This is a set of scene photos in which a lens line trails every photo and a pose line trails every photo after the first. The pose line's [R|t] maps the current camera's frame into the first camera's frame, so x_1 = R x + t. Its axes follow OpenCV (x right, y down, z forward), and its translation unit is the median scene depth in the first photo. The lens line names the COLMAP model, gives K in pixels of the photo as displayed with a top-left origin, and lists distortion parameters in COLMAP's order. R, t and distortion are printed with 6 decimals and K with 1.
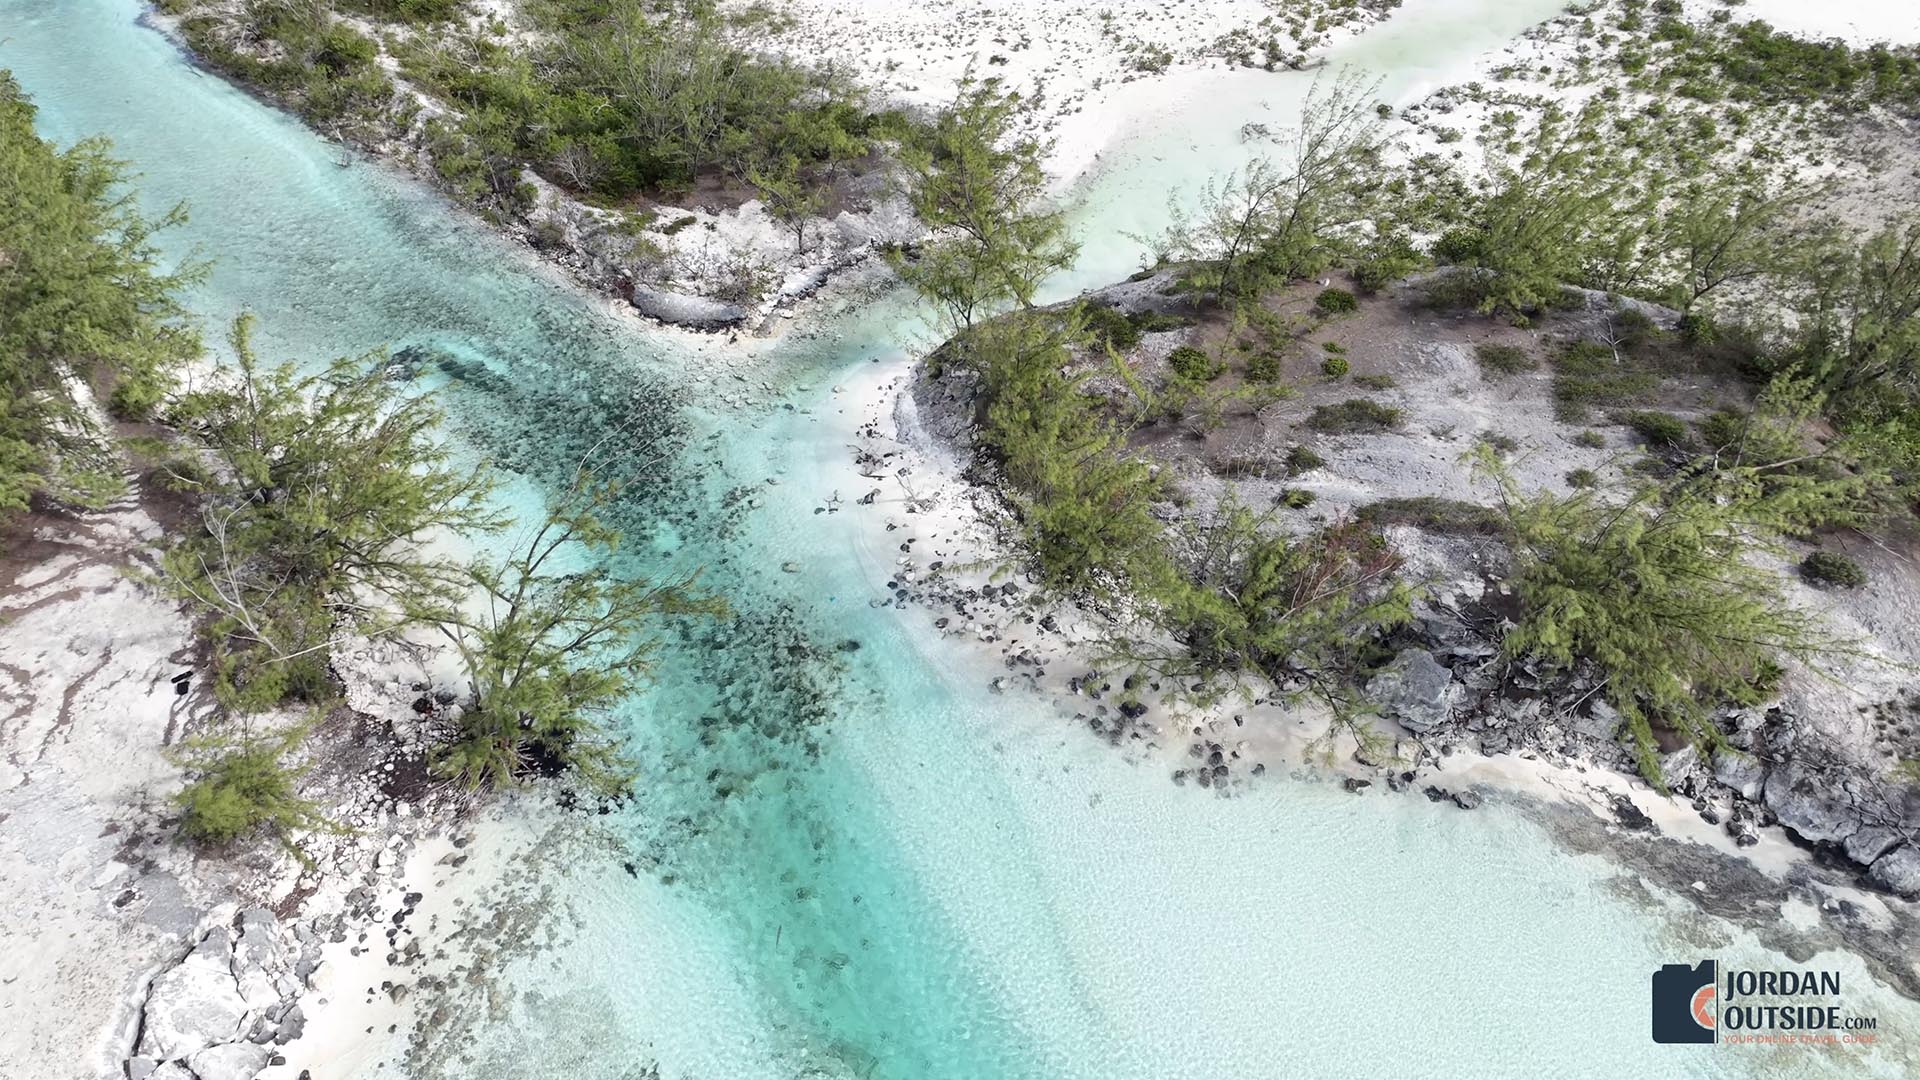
lens RADIAL K [[1472.7, 0, 946.8], [0, 1472.7, 535.6], [0, 0, 1]] dist [0.010483, 0.001499]
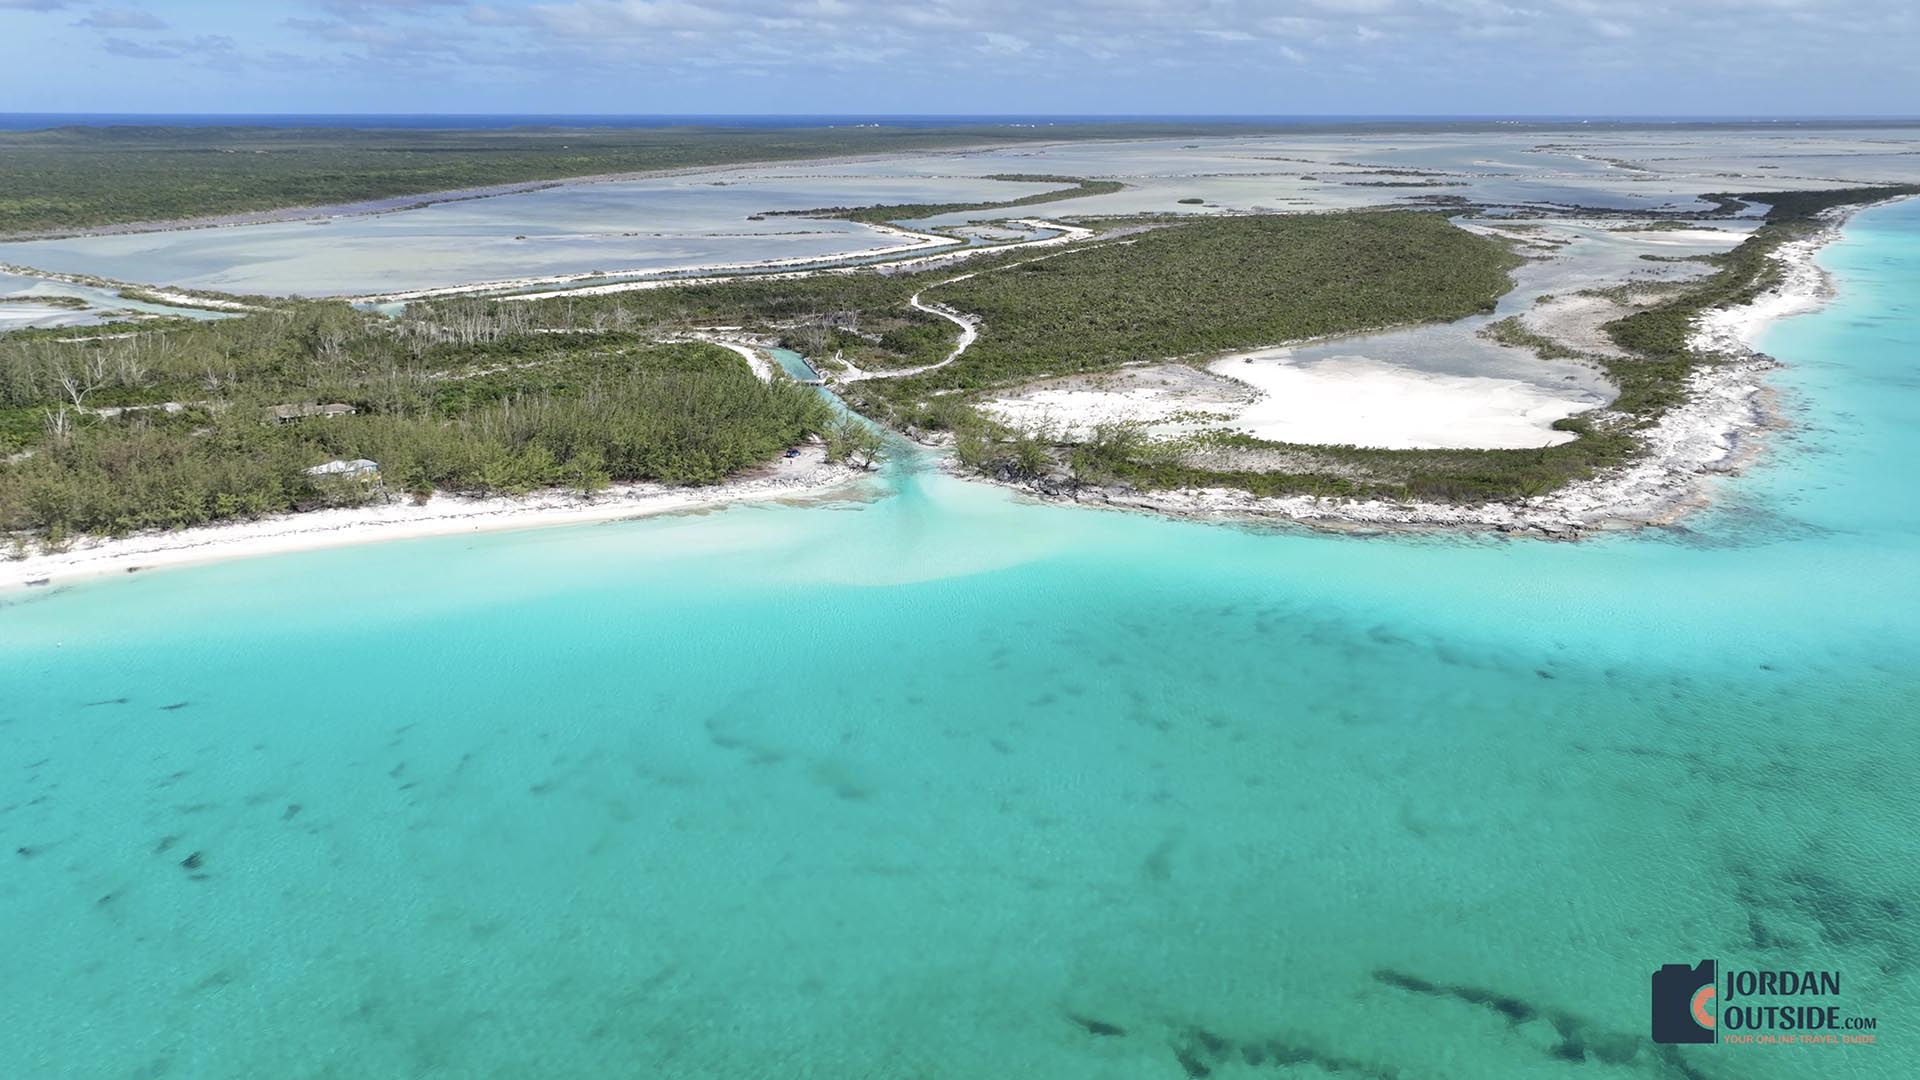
lens RADIAL K [[1472.7, 0, 946.8], [0, 1472.7, 535.6], [0, 0, 1]] dist [0.010483, 0.001499]
pose [[0.925262, 0.108345, -0.363525, 2.221663], [-0.245051, 0.902253, -0.354808, 2.421454], [0.289550, 0.417373, 0.861371, -4.017902]]
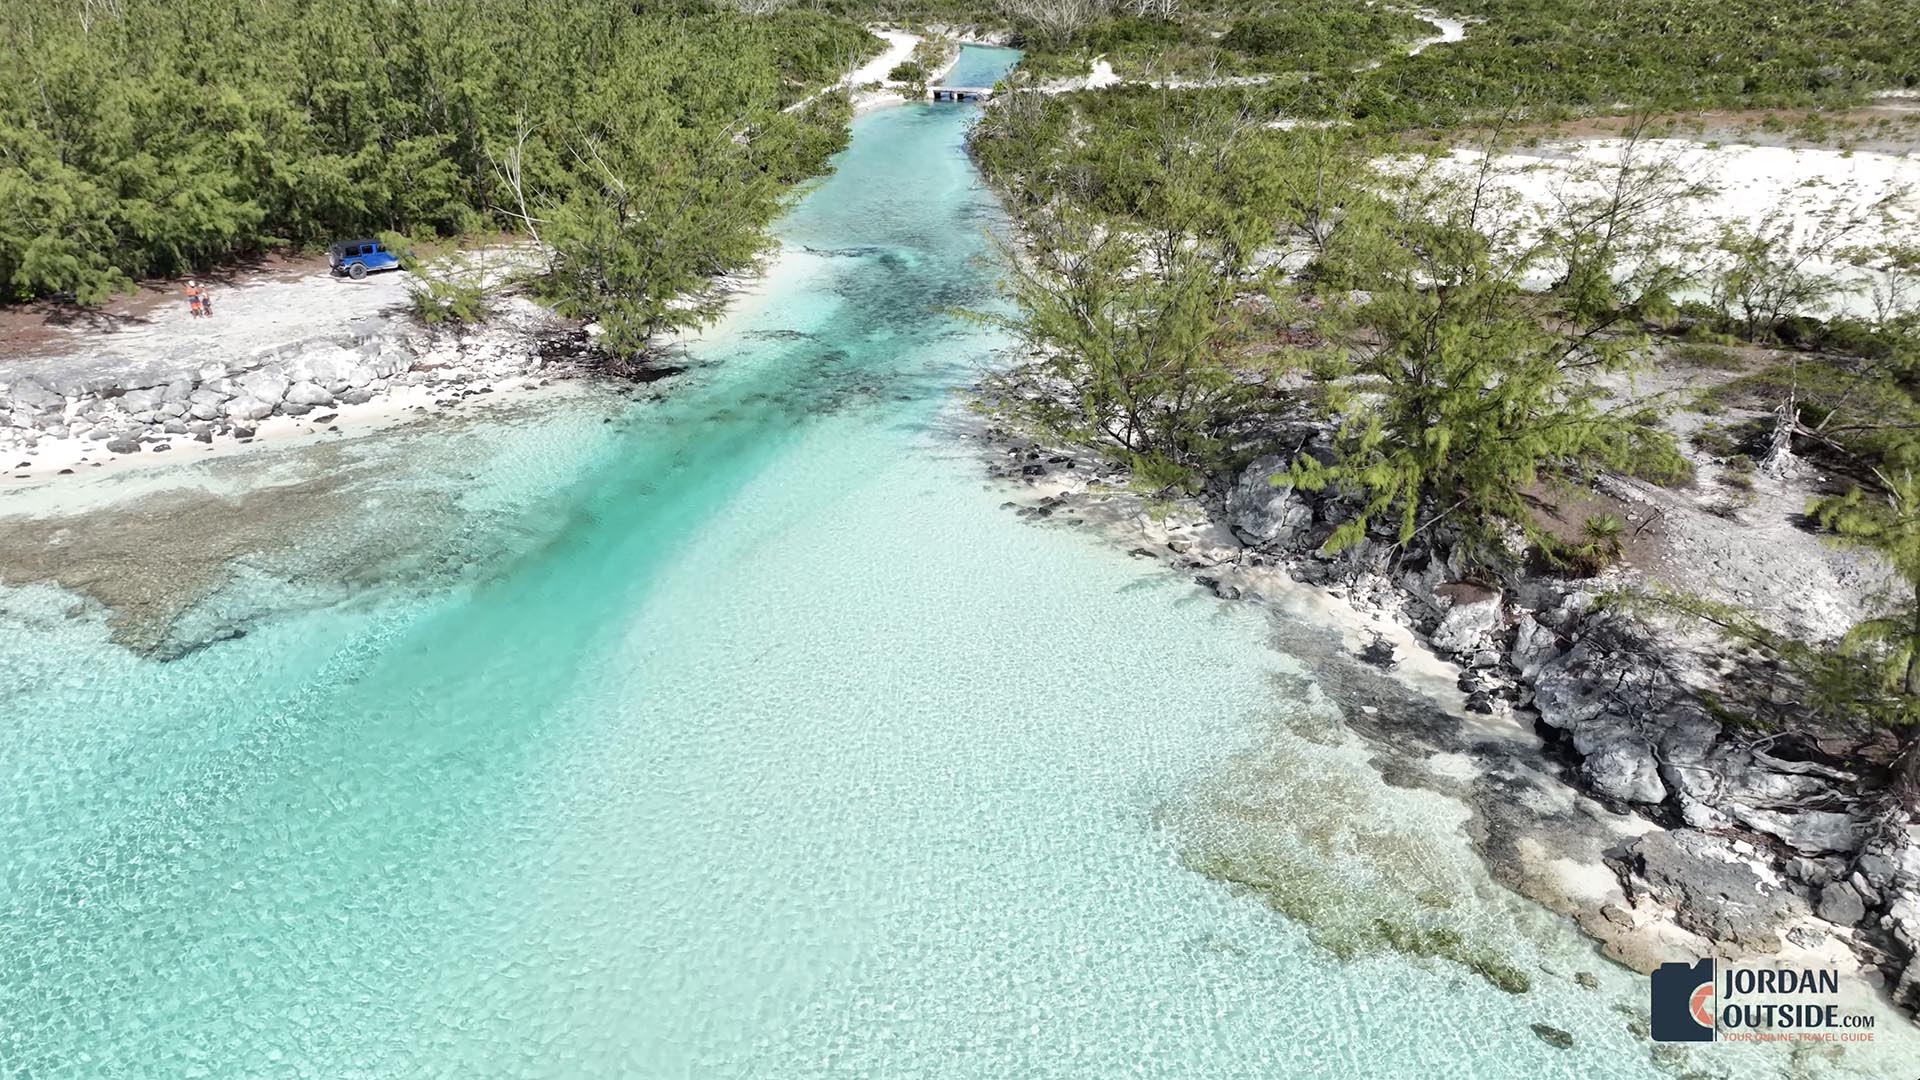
lens RADIAL K [[1472.7, 0, 946.8], [0, 1472.7, 535.6], [0, 0, 1]] dist [0.010483, 0.001499]
pose [[0.738420, 0.264447, -0.620325, 0.692610], [-0.434712, 0.889919, -0.138095, 0.310425], [0.515520, 0.371635, 0.772092, 0.190342]]
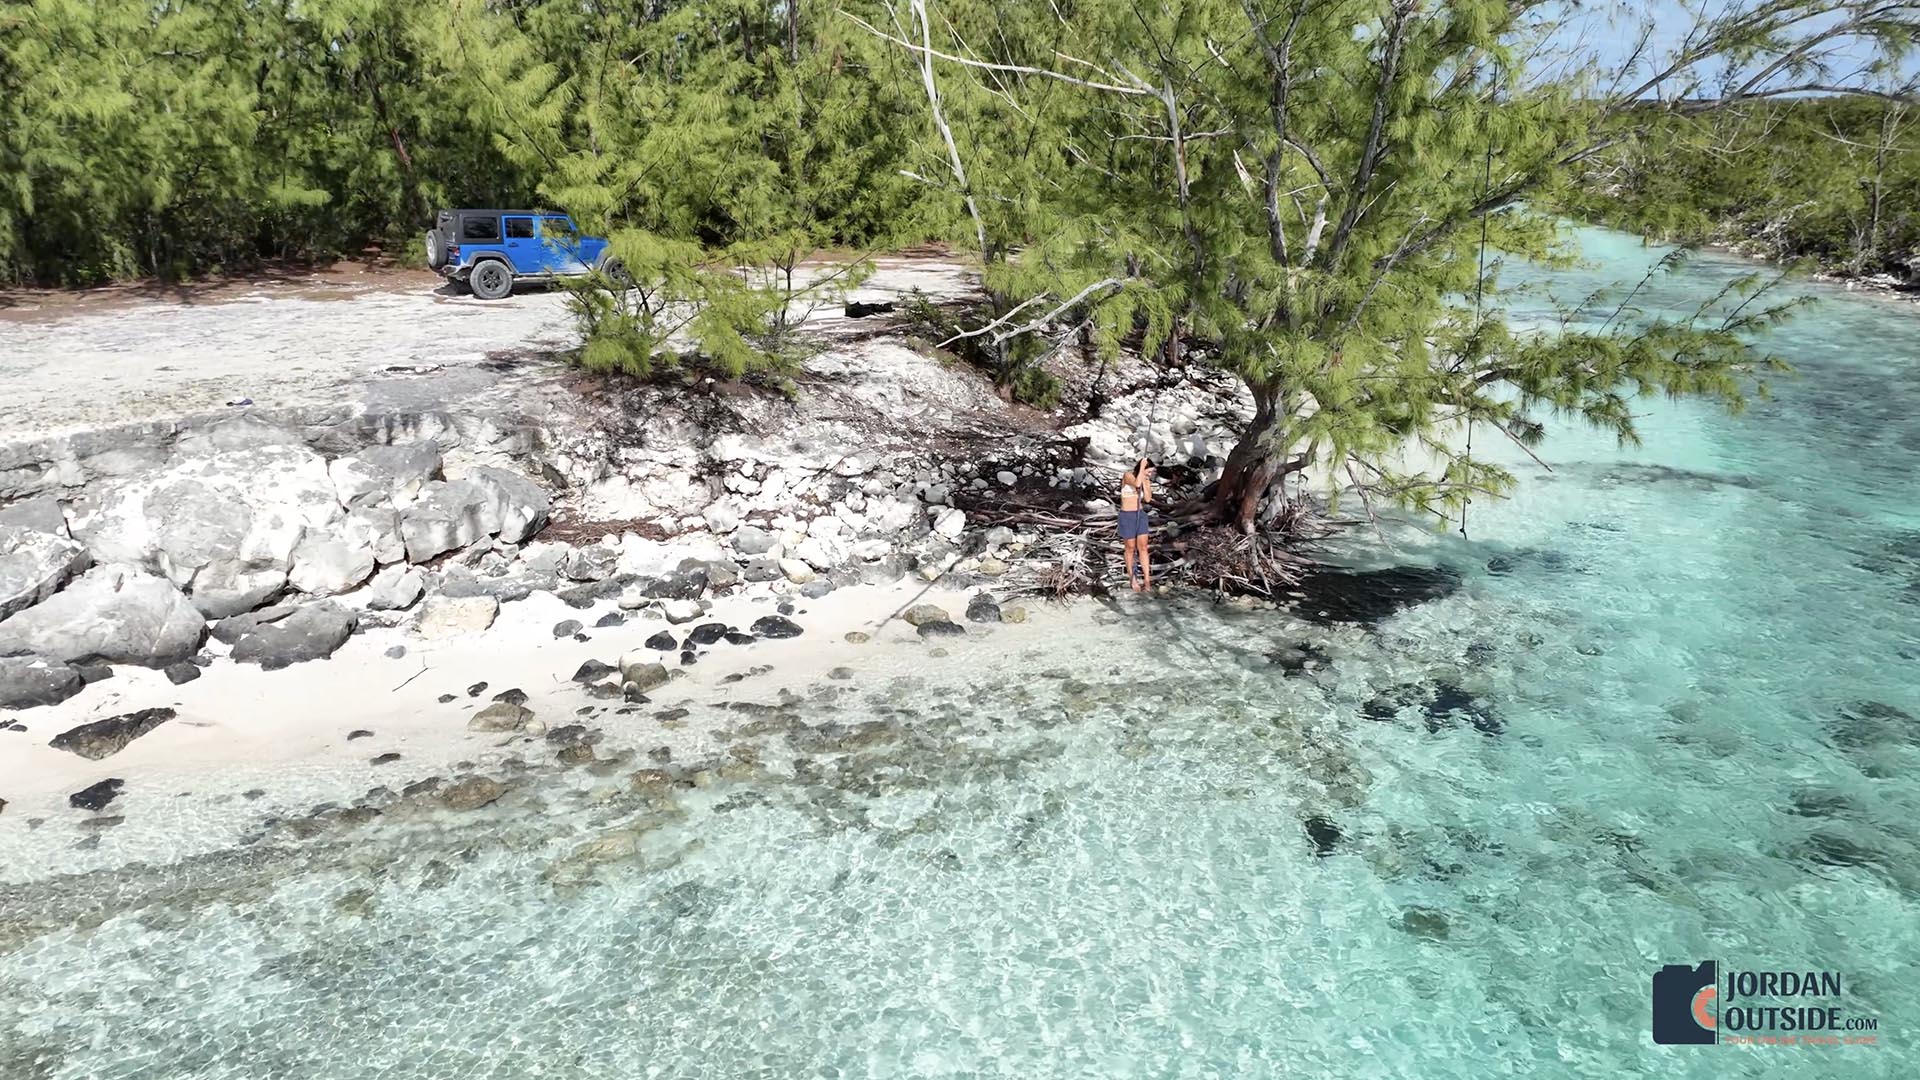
lens RADIAL K [[1472.7, 0, 946.8], [0, 1472.7, 535.6], [0, 0, 1]] dist [0.010483, 0.001499]
pose [[0.597069, 0.225033, -0.769980, -0.058515], [-0.511774, 0.845995, -0.149599, 0.219233], [0.617734, 0.483377, 0.620284, 0.670731]]
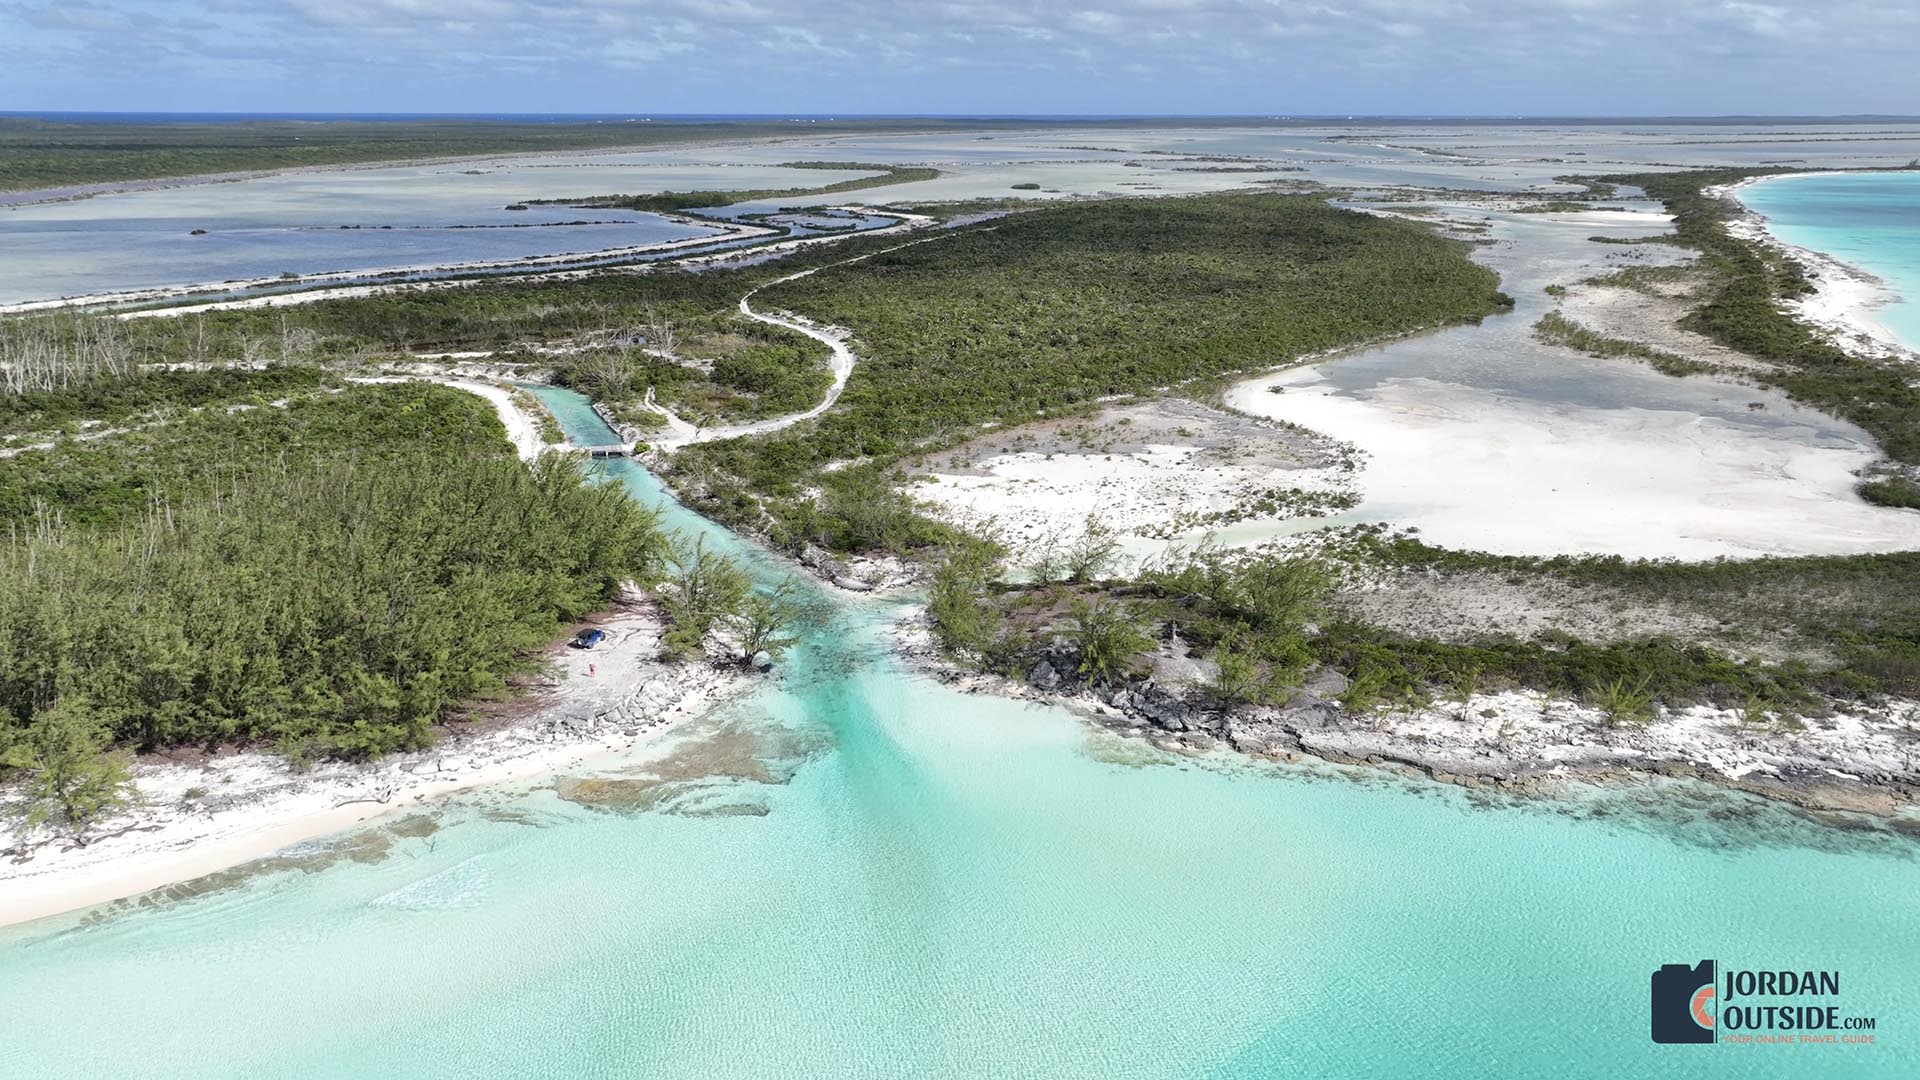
lens RADIAL K [[1472.7, 0, 946.8], [0, 1472.7, 535.6], [0, 0, 1]] dist [0.010483, 0.001499]
pose [[0.971189, 0.069490, -0.227954, 0.727915], [-0.155189, 0.910339, -0.383665, 0.944239], [0.180854, 0.407987, 0.894896, -1.673146]]
